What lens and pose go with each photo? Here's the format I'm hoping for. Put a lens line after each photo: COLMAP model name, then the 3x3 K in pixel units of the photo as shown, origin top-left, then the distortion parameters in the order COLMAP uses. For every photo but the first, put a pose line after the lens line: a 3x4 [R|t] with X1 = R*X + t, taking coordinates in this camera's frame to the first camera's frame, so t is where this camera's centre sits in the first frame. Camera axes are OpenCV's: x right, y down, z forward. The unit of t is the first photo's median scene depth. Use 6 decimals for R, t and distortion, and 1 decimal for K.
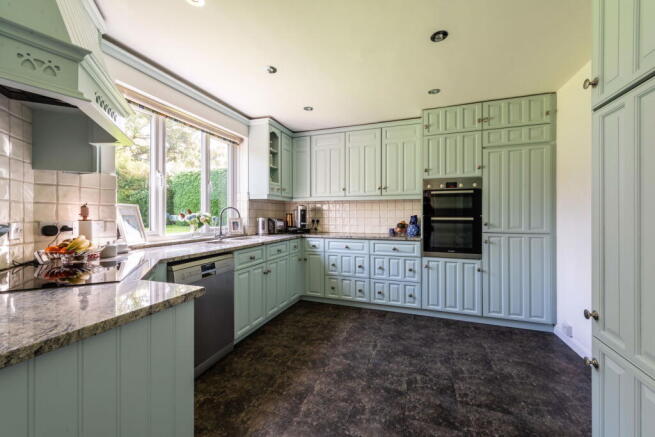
lens RADIAL K [[257.5, 0, 328.4], [0, 257.5, 217.1], [0, 0, 1]] dist [-0.003903, -0.000879]
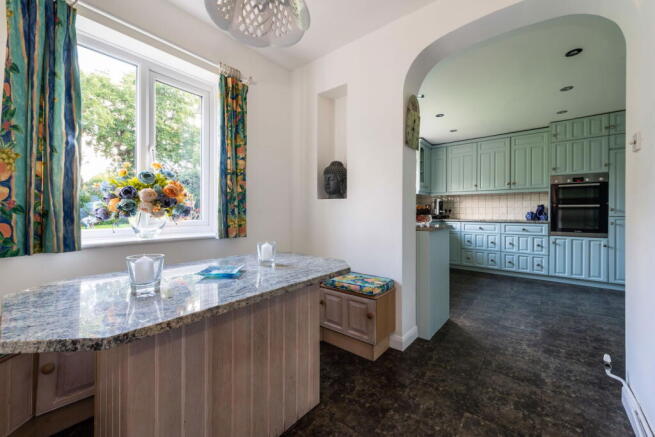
lens RADIAL K [[257.5, 0, 325.4], [0, 257.5, 214.5], [0, 0, 1]] dist [-0.003903, -0.000879]
pose [[0.939588, 0.005675, -0.342260, -0.254707], [-0.006055, 0.999982, -0.000044, 0.053934], [0.342253, 0.002114, 0.939605, -0.600923]]
